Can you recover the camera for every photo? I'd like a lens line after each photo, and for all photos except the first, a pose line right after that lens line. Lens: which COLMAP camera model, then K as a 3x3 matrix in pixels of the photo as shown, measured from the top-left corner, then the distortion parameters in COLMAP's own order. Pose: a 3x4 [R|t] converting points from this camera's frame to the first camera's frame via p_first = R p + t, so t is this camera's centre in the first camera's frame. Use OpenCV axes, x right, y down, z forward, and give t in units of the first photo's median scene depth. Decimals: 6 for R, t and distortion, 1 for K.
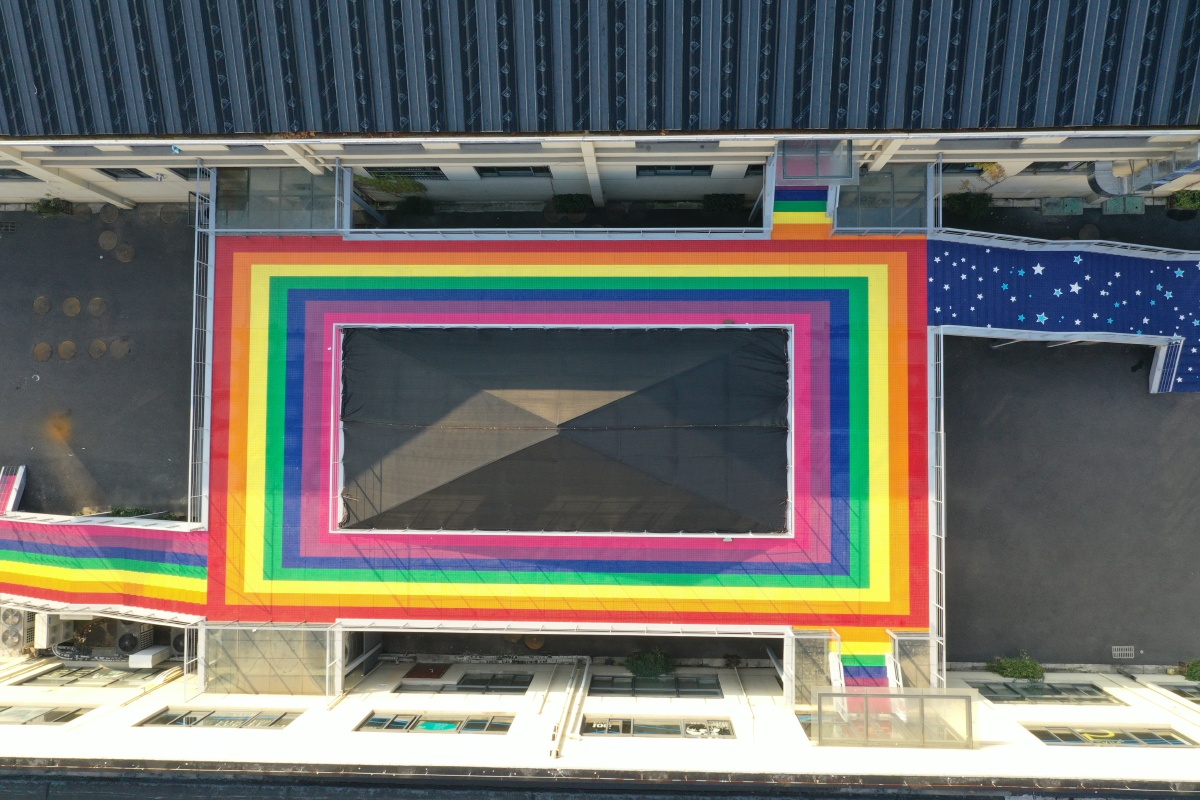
lens RADIAL K [[951.1, 0, 601.7], [0, 951.1, 392.5], [0, 0, 1]] dist [-0.000014, -0.002376]
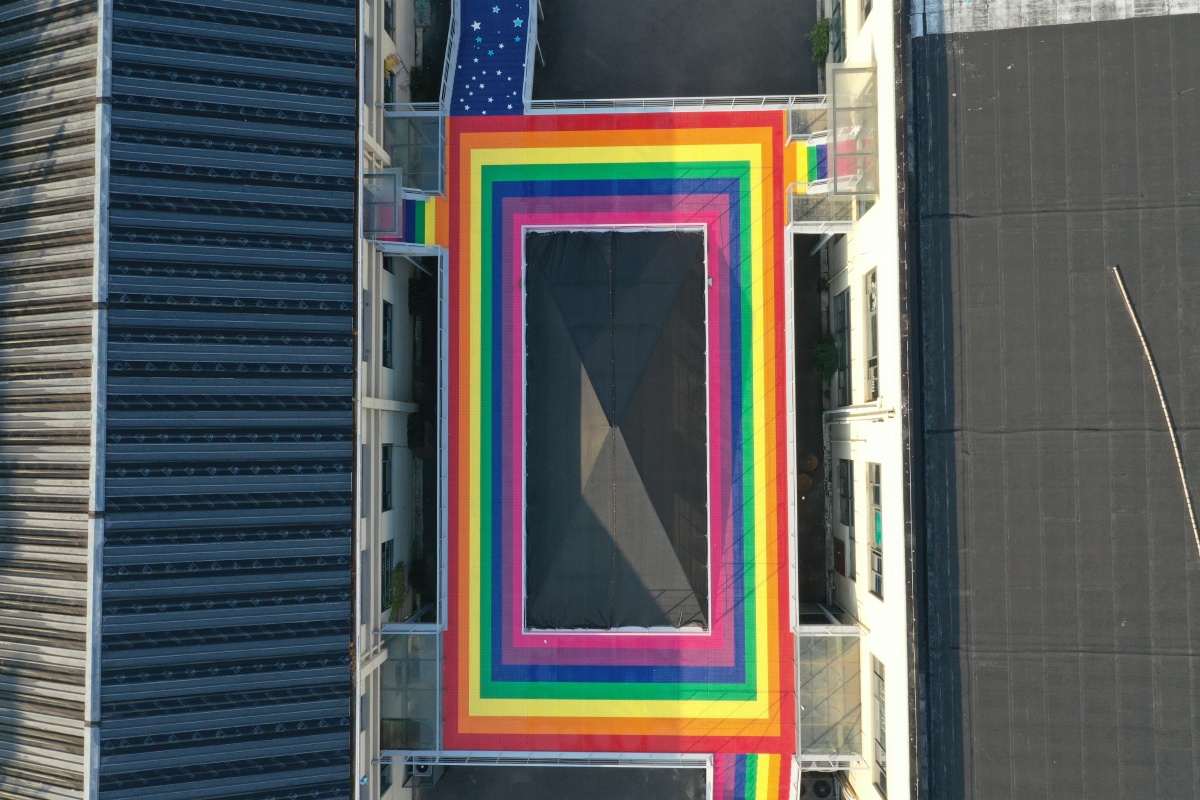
lens RADIAL K [[951.1, 0, 601.7], [0, 951.1, 392.5], [0, 0, 1]] dist [-0.000014, -0.002376]
pose [[-0.009045, -0.995623, 0.093018, -0.105693], [0.999944, -0.009523, -0.004691, 0.027935], [0.005556, 0.092970, 0.995653, -0.128432]]
